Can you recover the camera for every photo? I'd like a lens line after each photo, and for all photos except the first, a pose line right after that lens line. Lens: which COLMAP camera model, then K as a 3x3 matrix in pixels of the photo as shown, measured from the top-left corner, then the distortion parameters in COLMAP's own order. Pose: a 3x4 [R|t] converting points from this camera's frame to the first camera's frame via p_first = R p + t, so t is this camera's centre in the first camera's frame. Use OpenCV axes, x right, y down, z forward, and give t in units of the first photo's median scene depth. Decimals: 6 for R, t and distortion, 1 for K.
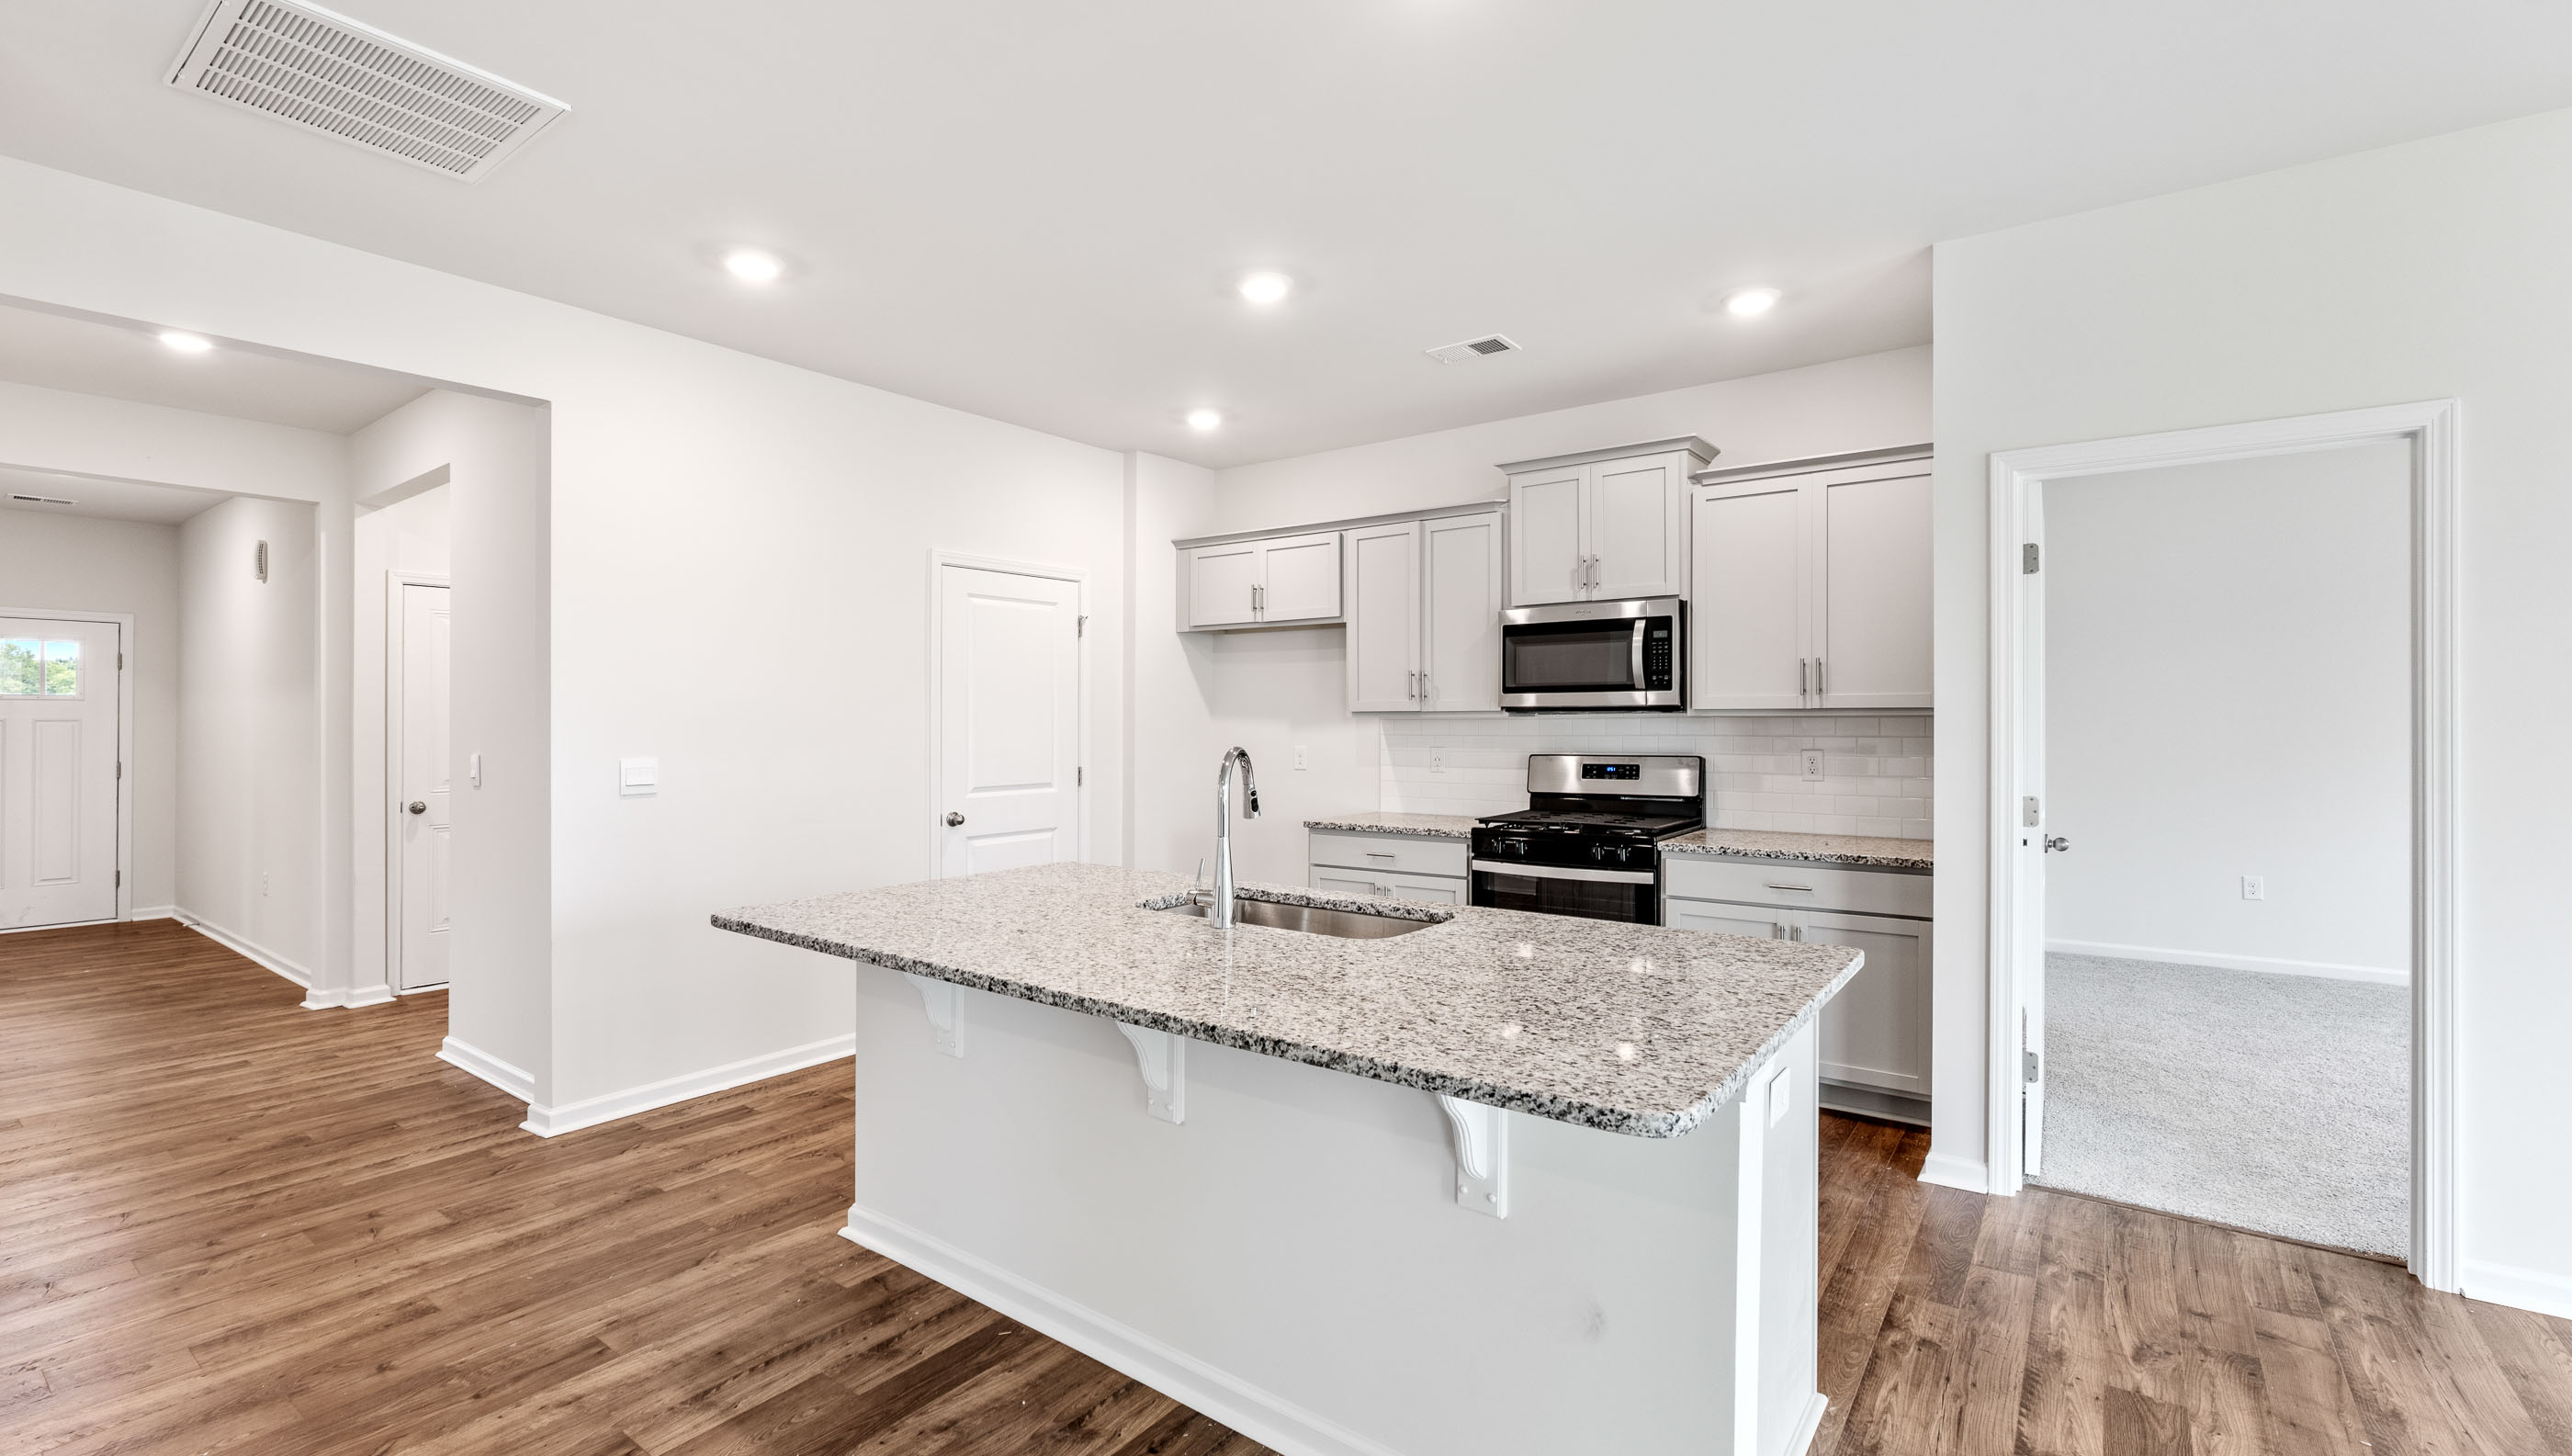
lens RADIAL K [[1118.5, 0, 1267.7], [0, 1118.5, 727.8], [0, 0, 1]] dist [-0.008645, 0.000505]
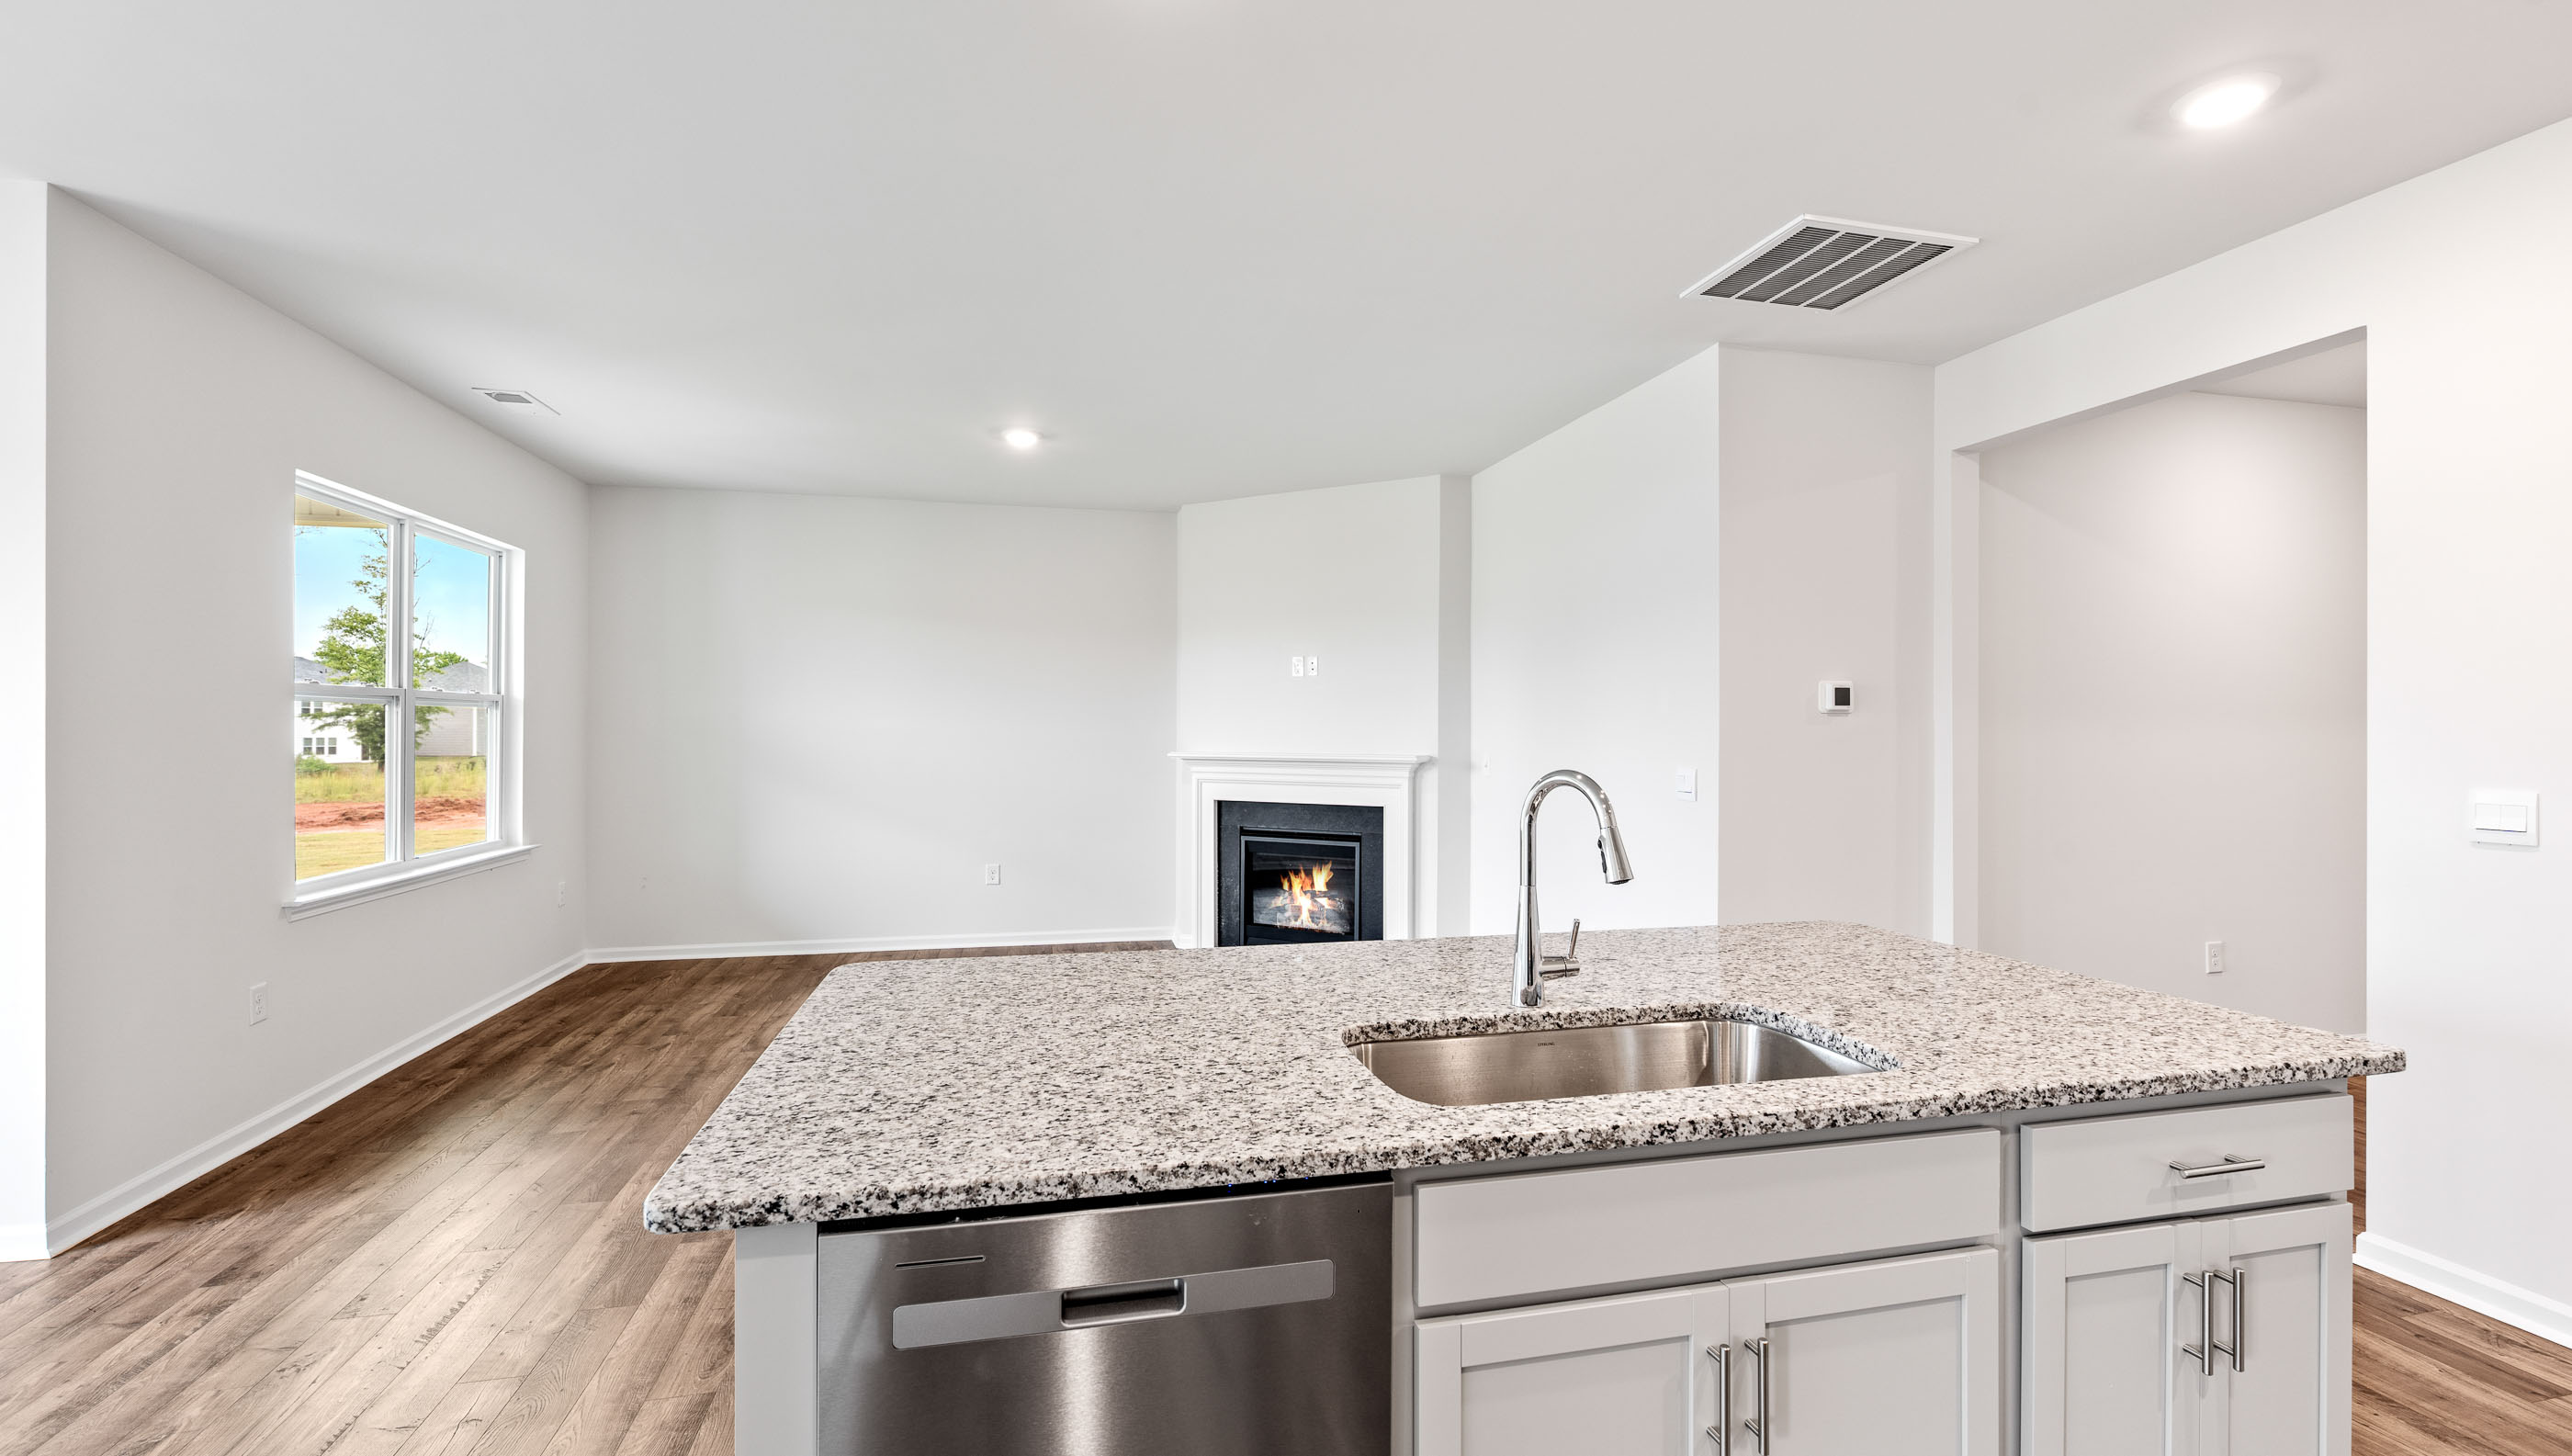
lens RADIAL K [[1118.5, 0, 1297.0], [0, 1118.5, 722.8], [0, 0, 1]] dist [-0.008645, 0.000505]
pose [[-0.631853, -0.003665, -0.775080, 0.722304], [-0.001161, 0.999992, -0.003783, -0.018221], [0.775088, -0.001490, -0.631852, 1.507066]]
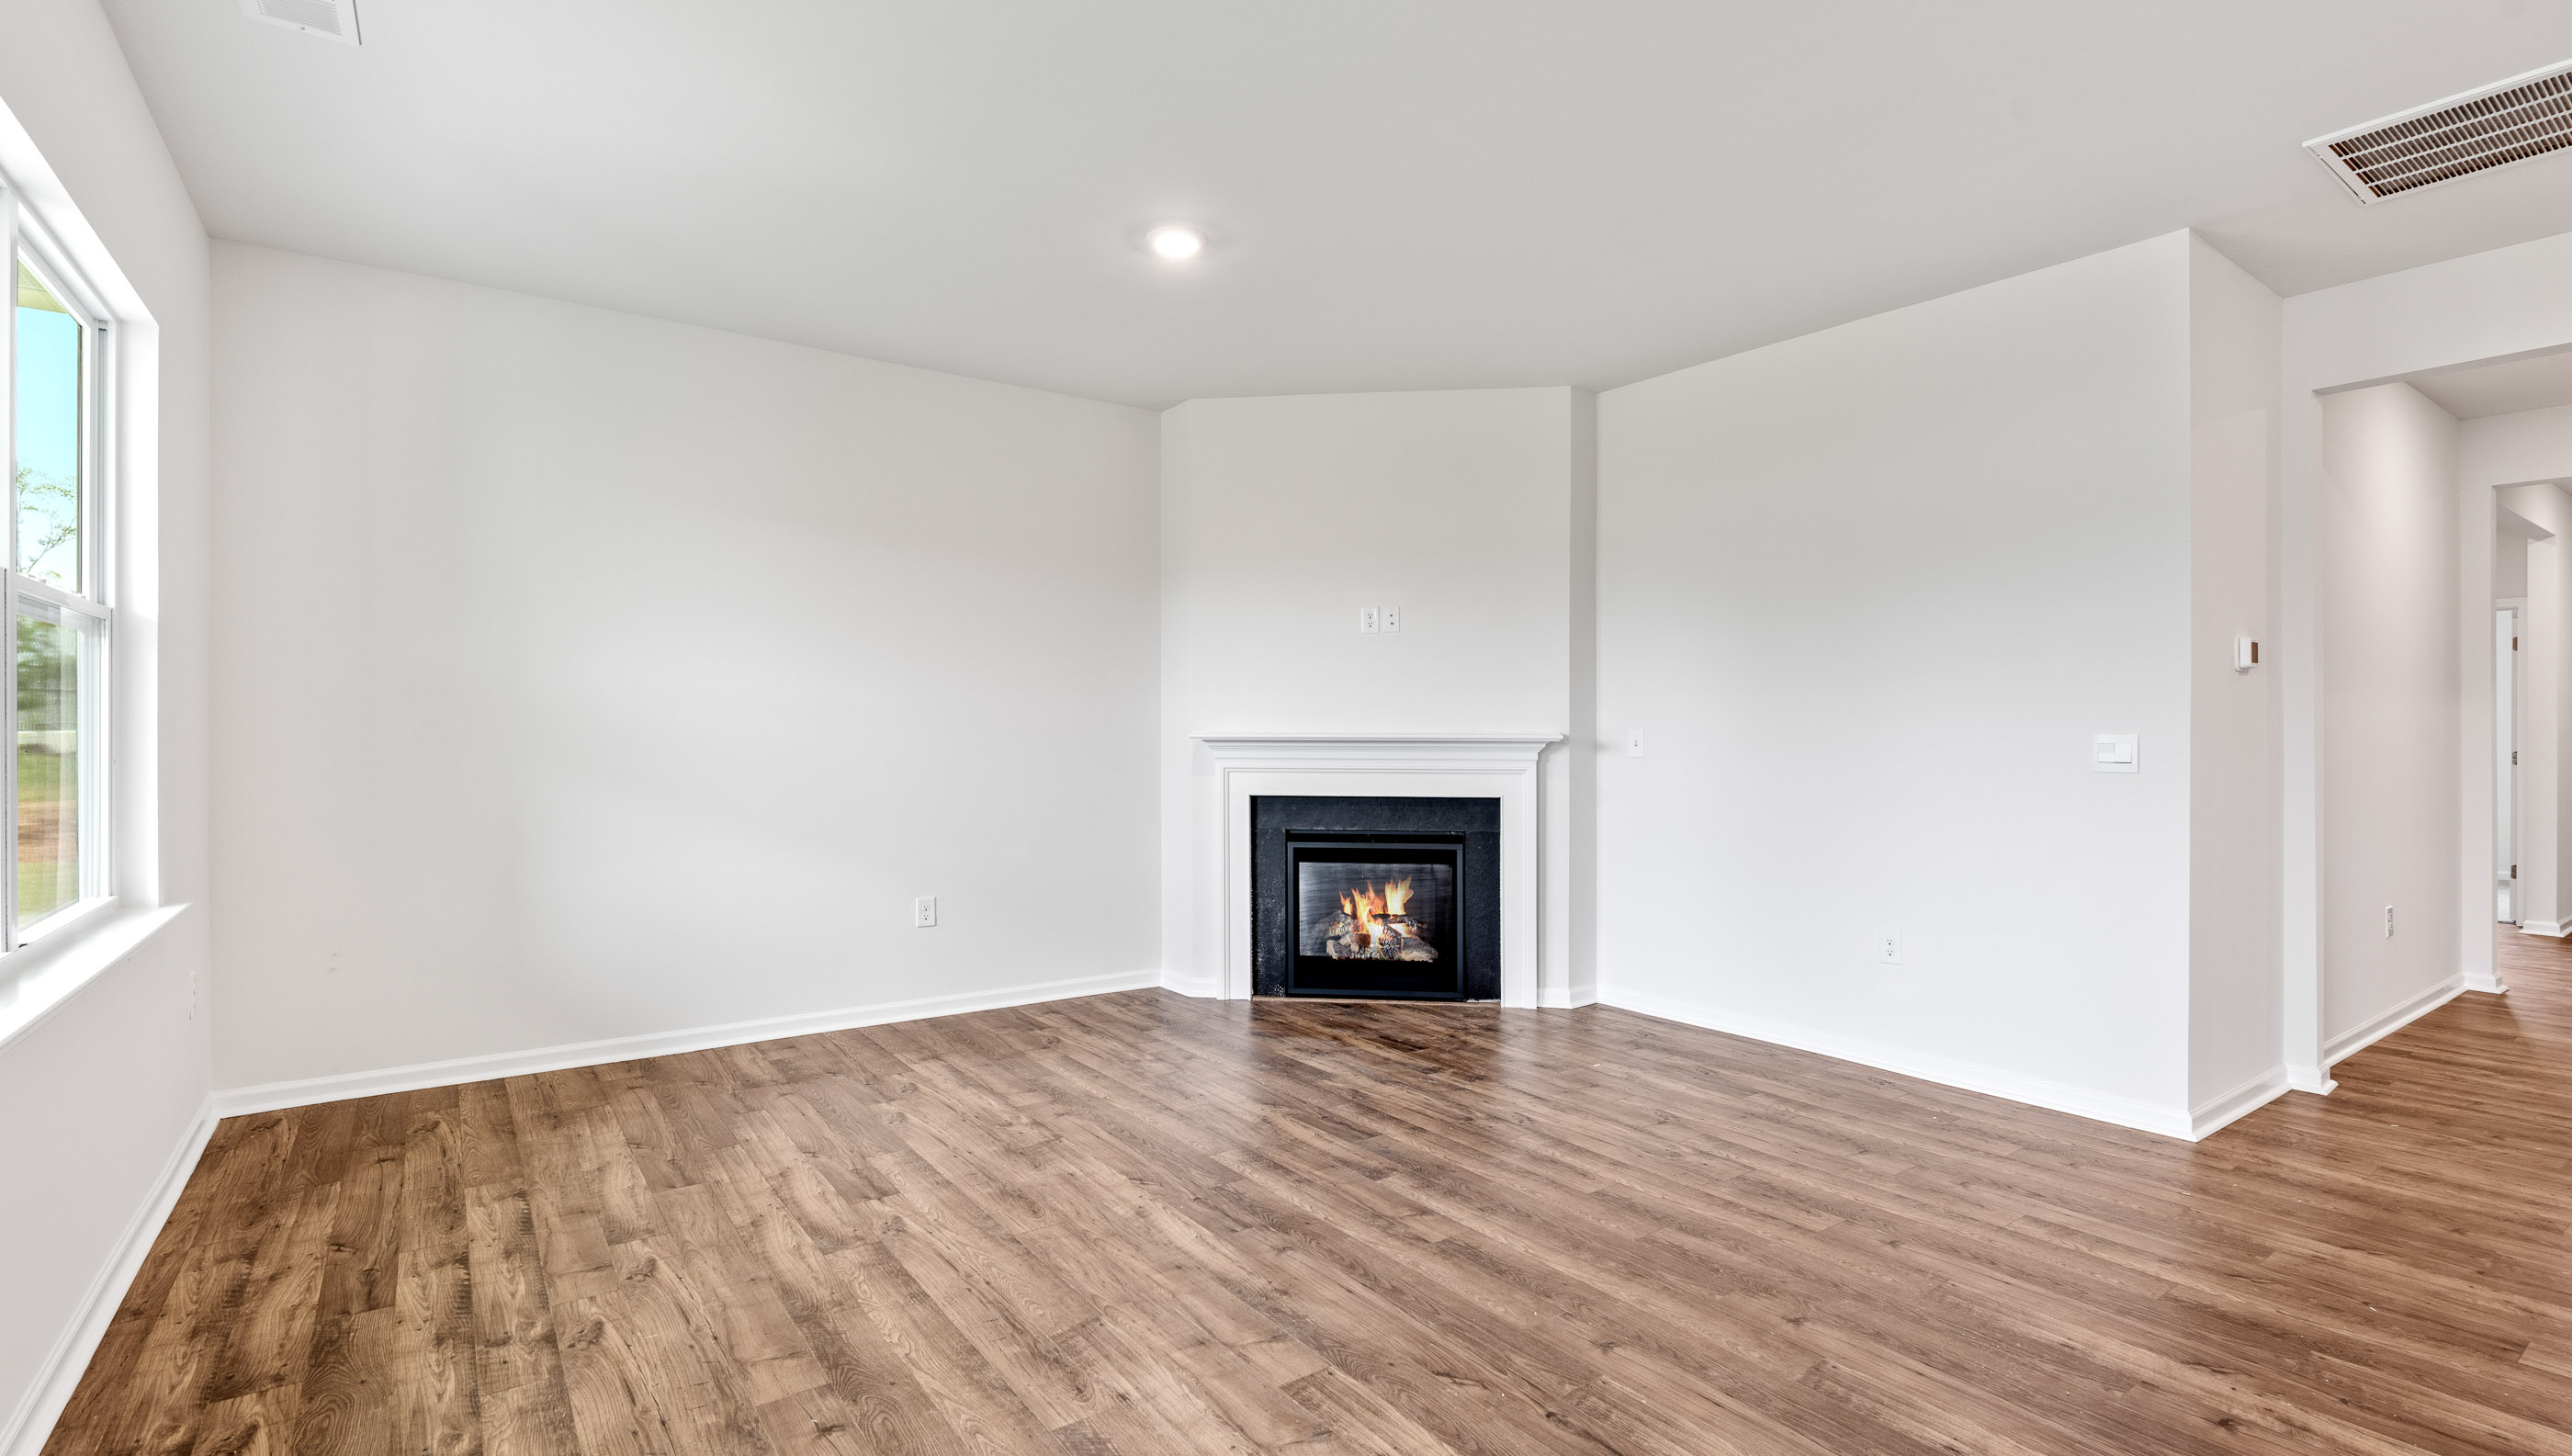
lens RADIAL K [[1192.2, 0, 1292.9], [0, 1192.2, 729.9], [0, 0, 1]] dist [-0.003947, 0.001931]
pose [[-0.292552, 0.000972, -0.956249, 0.802388], [-0.002266, 0.999996, 0.001710, 0.043721], [0.956247, 0.002667, -0.292549, 0.185884]]
